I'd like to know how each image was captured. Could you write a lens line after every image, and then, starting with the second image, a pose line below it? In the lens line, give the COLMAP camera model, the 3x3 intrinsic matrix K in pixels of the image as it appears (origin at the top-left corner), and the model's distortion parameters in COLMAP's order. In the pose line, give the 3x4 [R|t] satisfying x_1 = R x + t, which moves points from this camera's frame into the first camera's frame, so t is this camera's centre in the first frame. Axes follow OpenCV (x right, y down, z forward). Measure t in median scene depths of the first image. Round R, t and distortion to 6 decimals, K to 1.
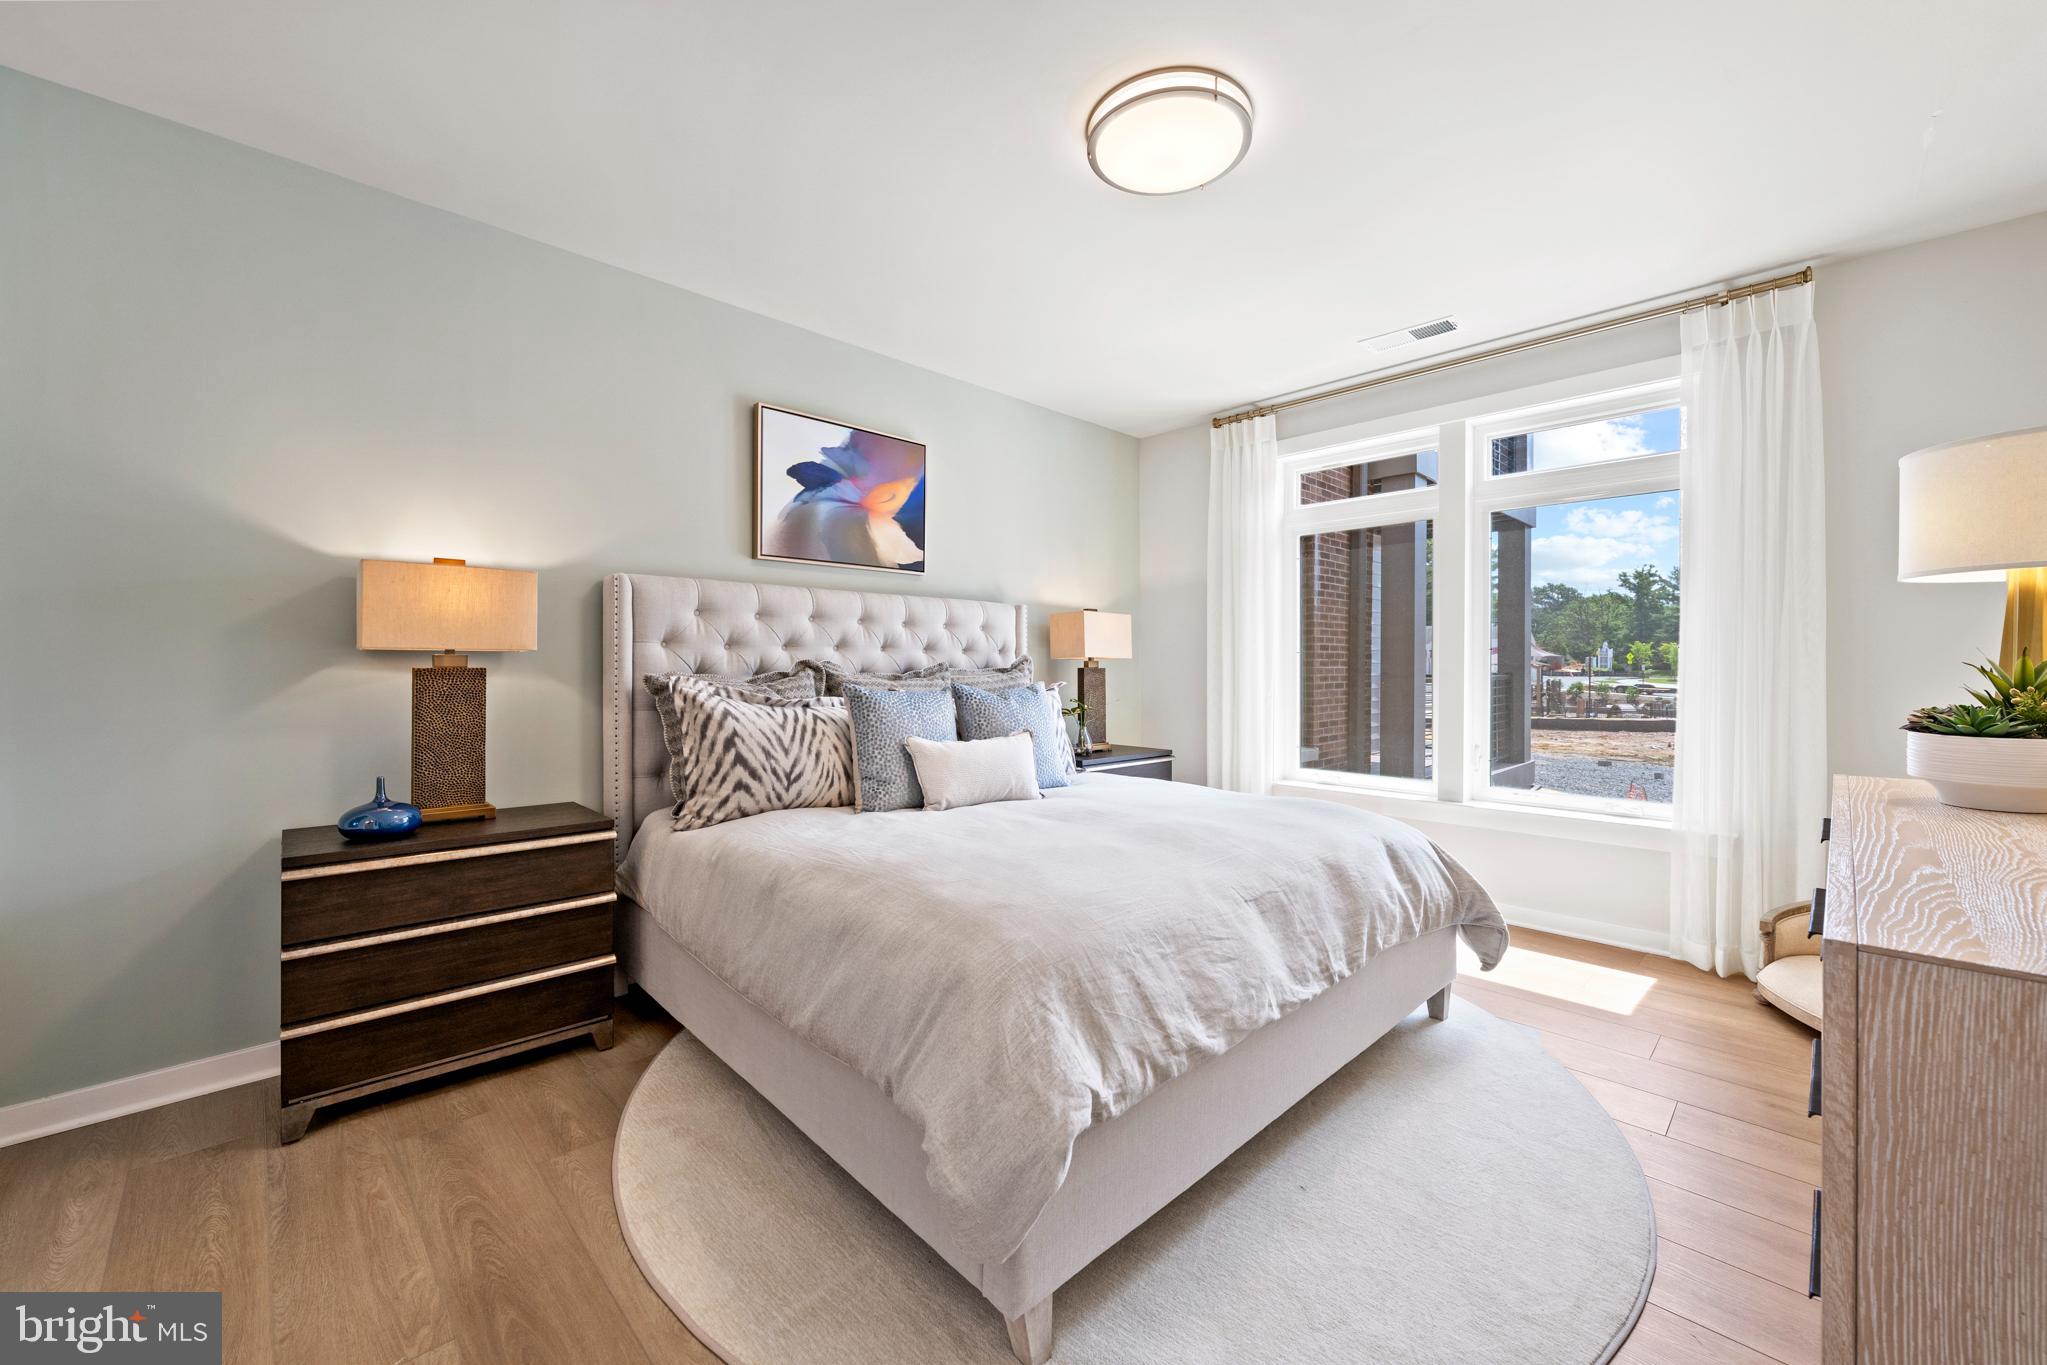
lens RADIAL K [[807.1, 0, 1026.3], [0, 807.1, 674.7], [0, 0, 1]] dist [0.001180, -0.000131]
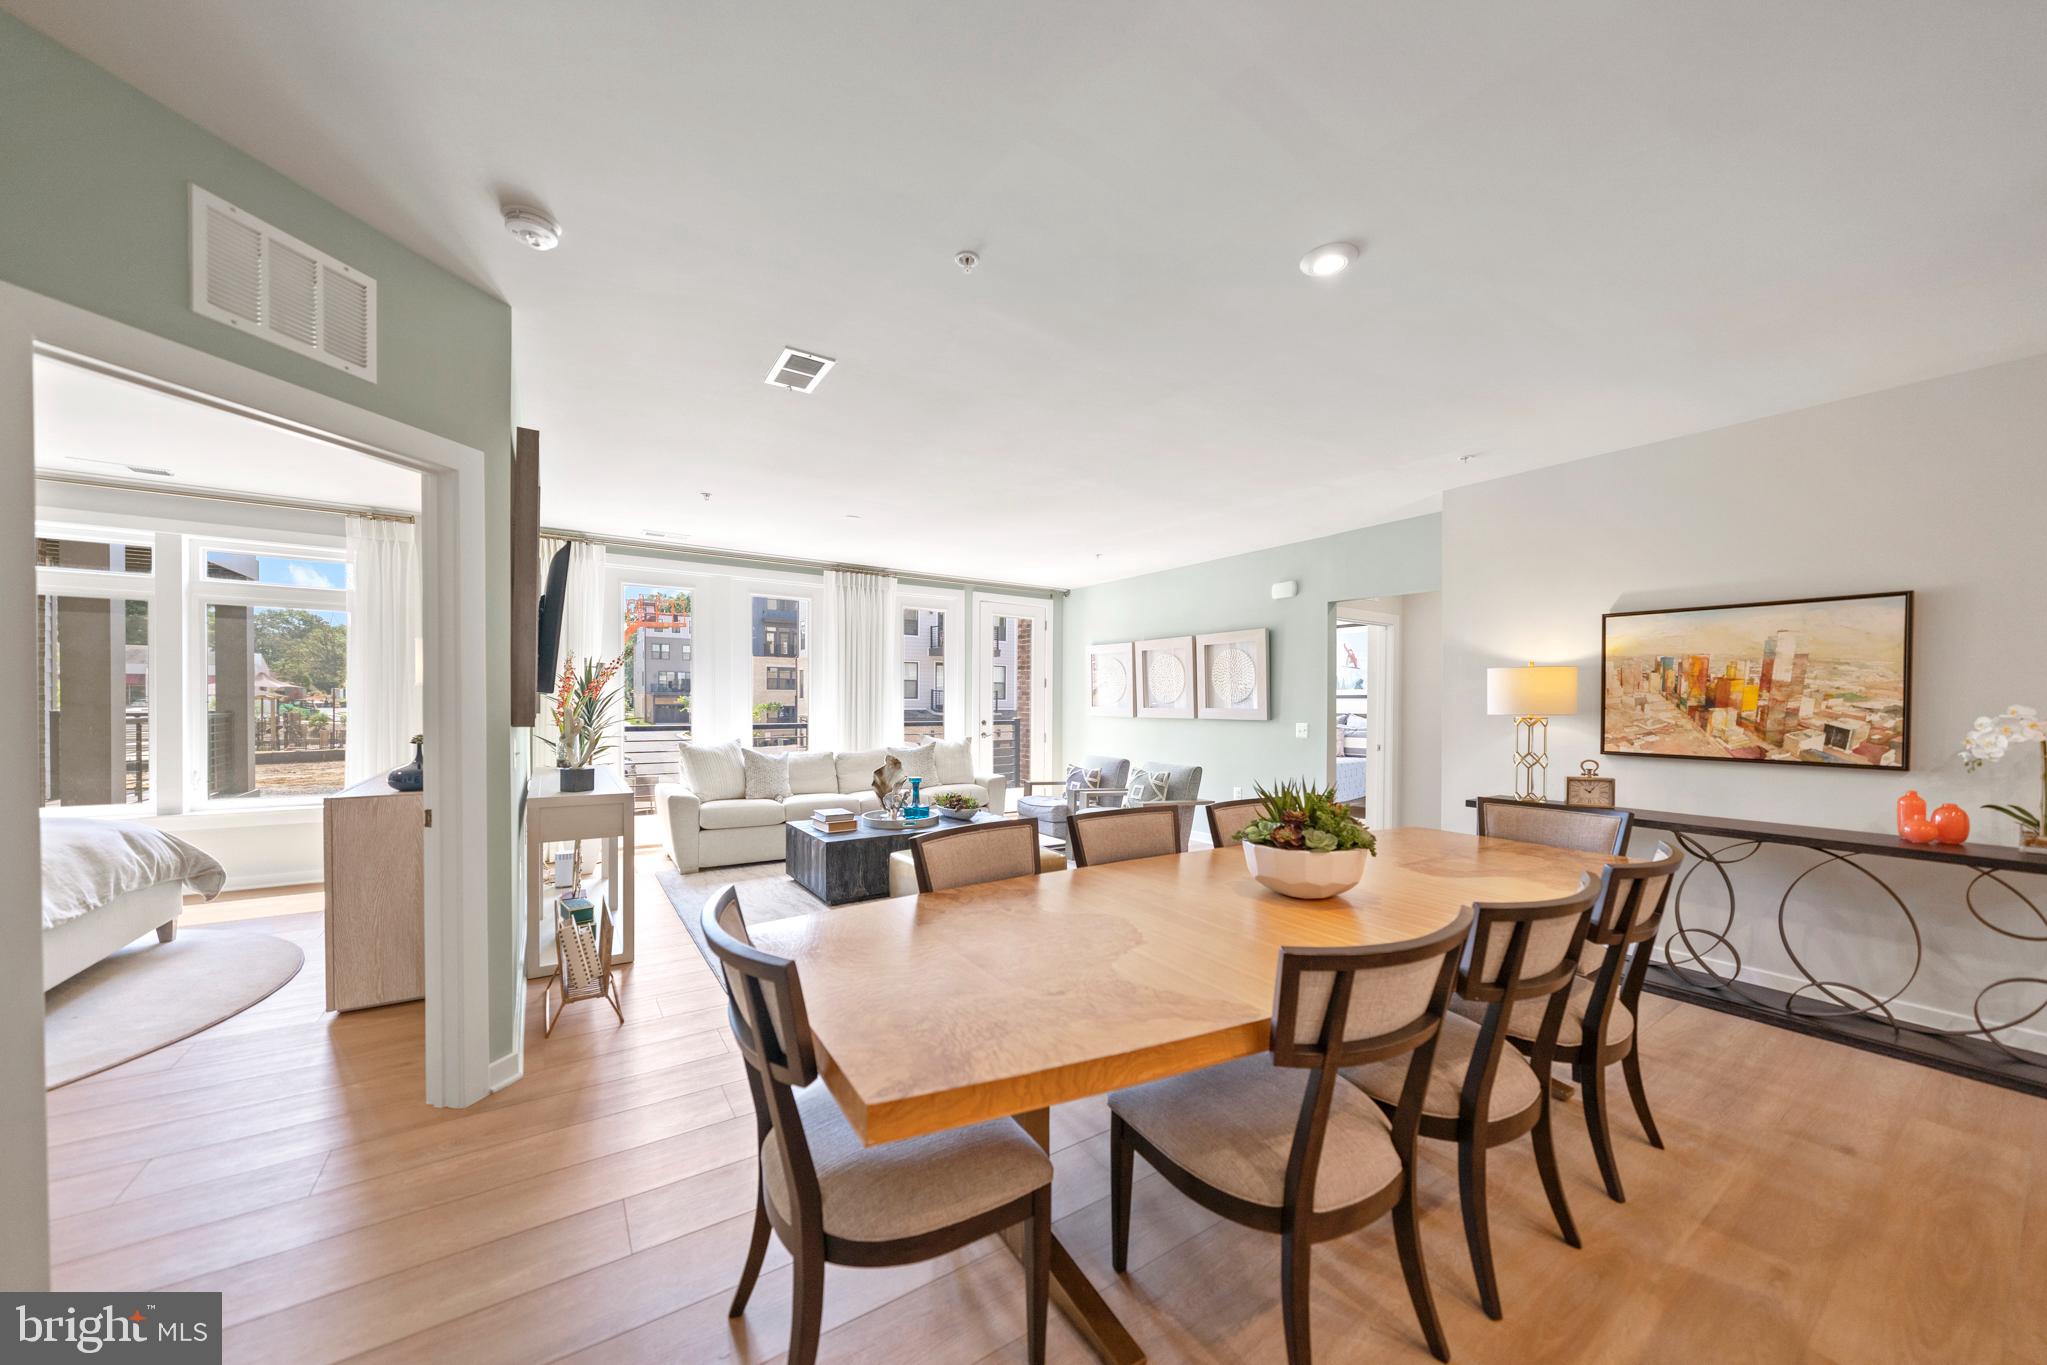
lens RADIAL K [[725.6, 0, 1034.4], [0, 725.6, 702.8], [0, 0, 1]] dist [0.000052, 0.000069]
pose [[0.195998, -0.004994, 0.980592, -0.465106], [0.007359, 0.999966, 0.003622, -0.028377], [-0.980577, 0.006506, 0.196028, -0.802192]]
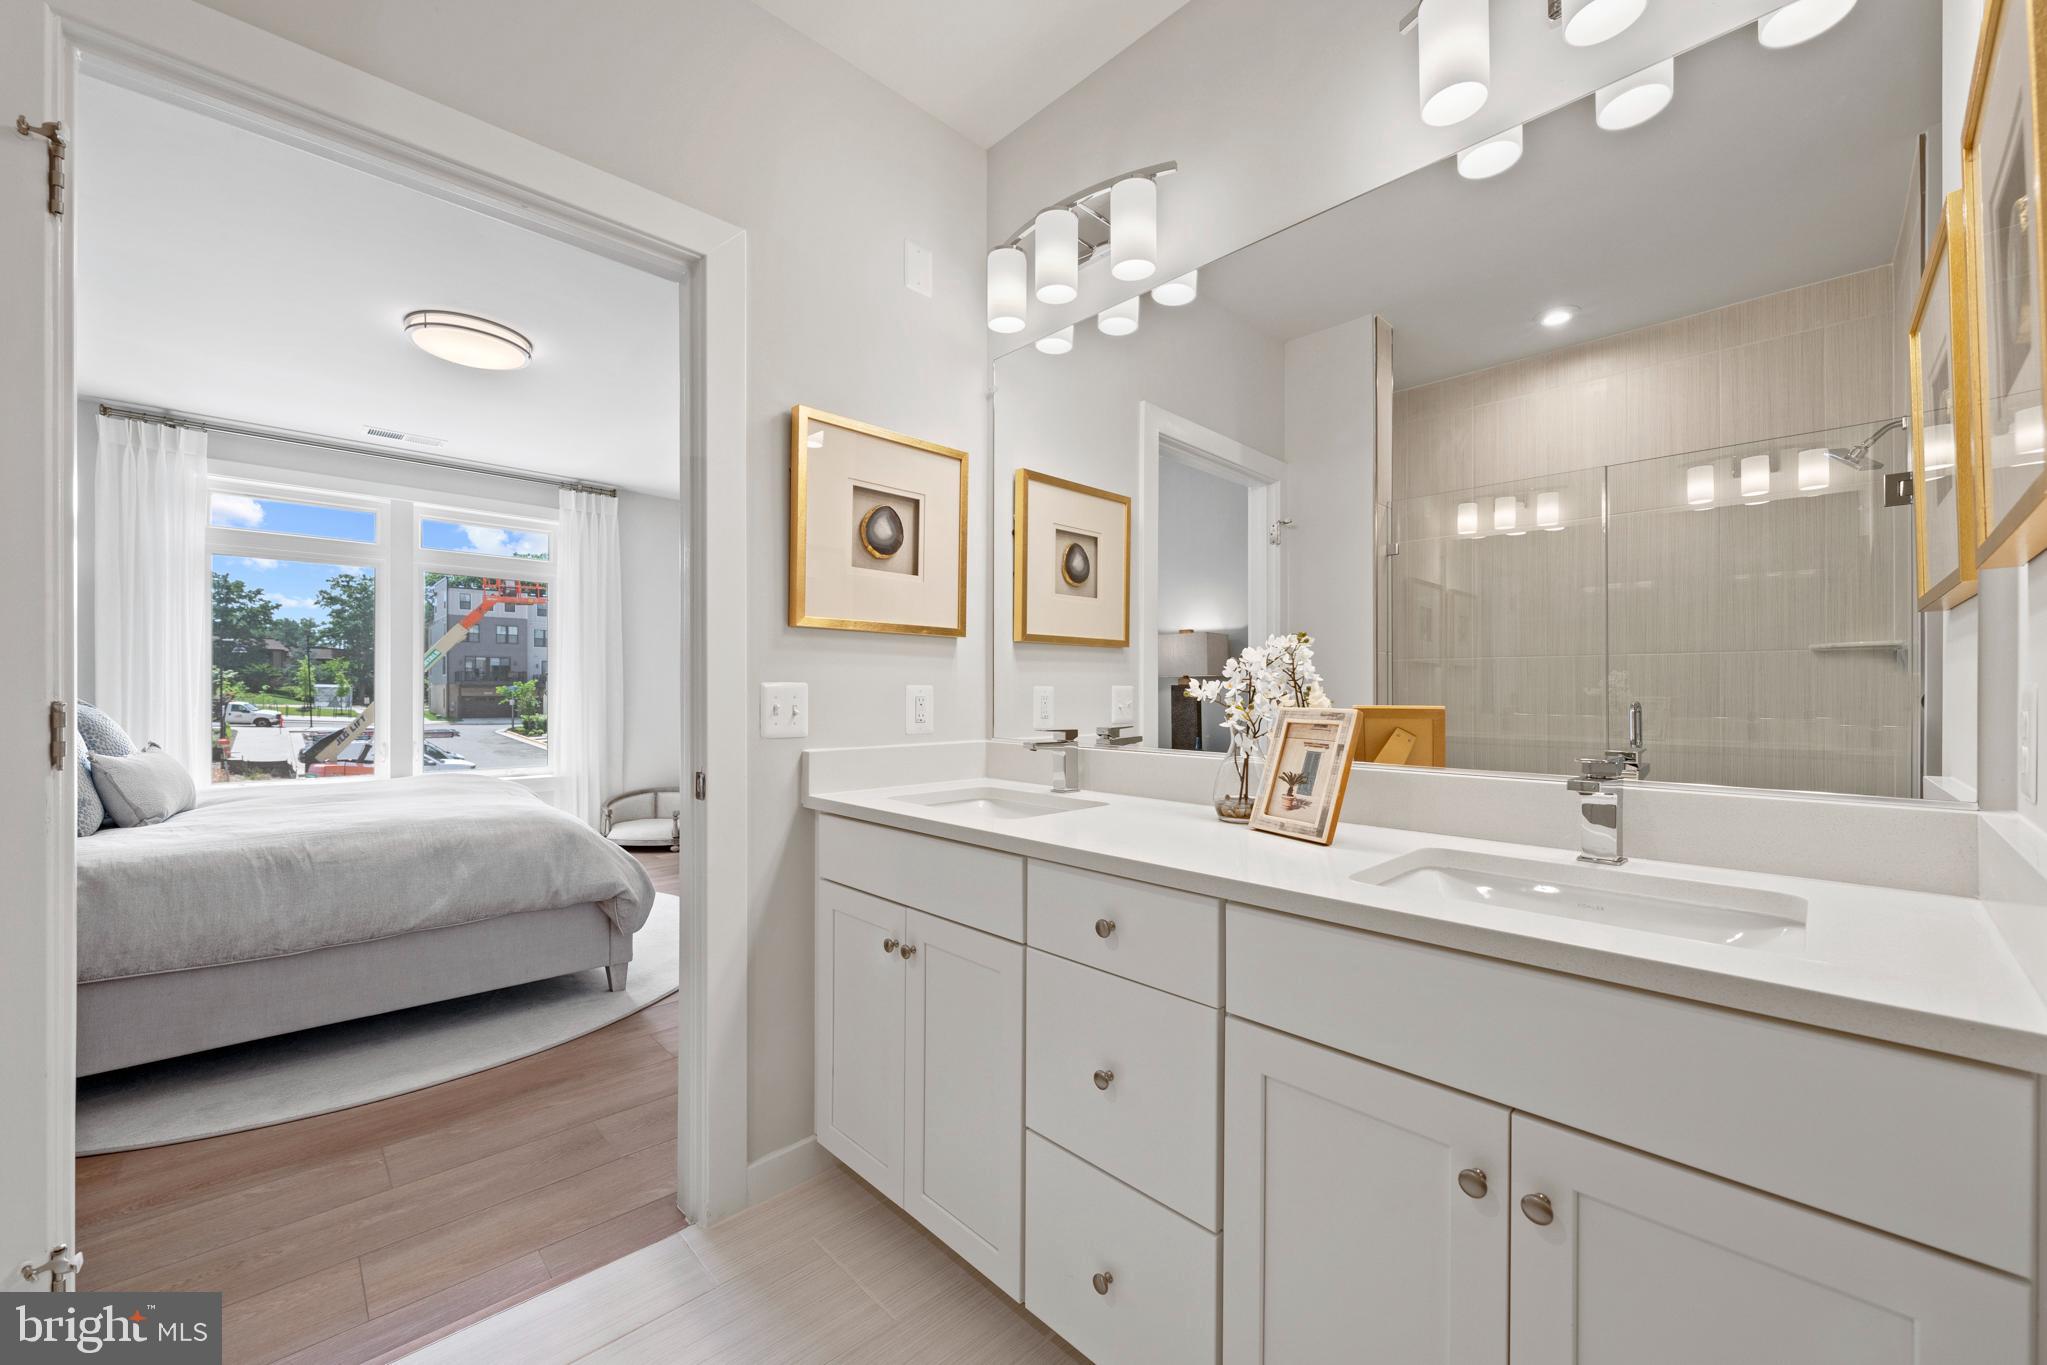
lens RADIAL K [[779.0, 0, 1020.5], [0, 779.0, 690.9], [0, 0, 1]] dist [-0.016944, -0.000109]
pose [[0.027766, 0.001914, 0.999613, -0.877193], [0.005594, 0.999982, -0.002070, 0.013126], [-0.999599, 0.005650, 0.027754, -0.067306]]
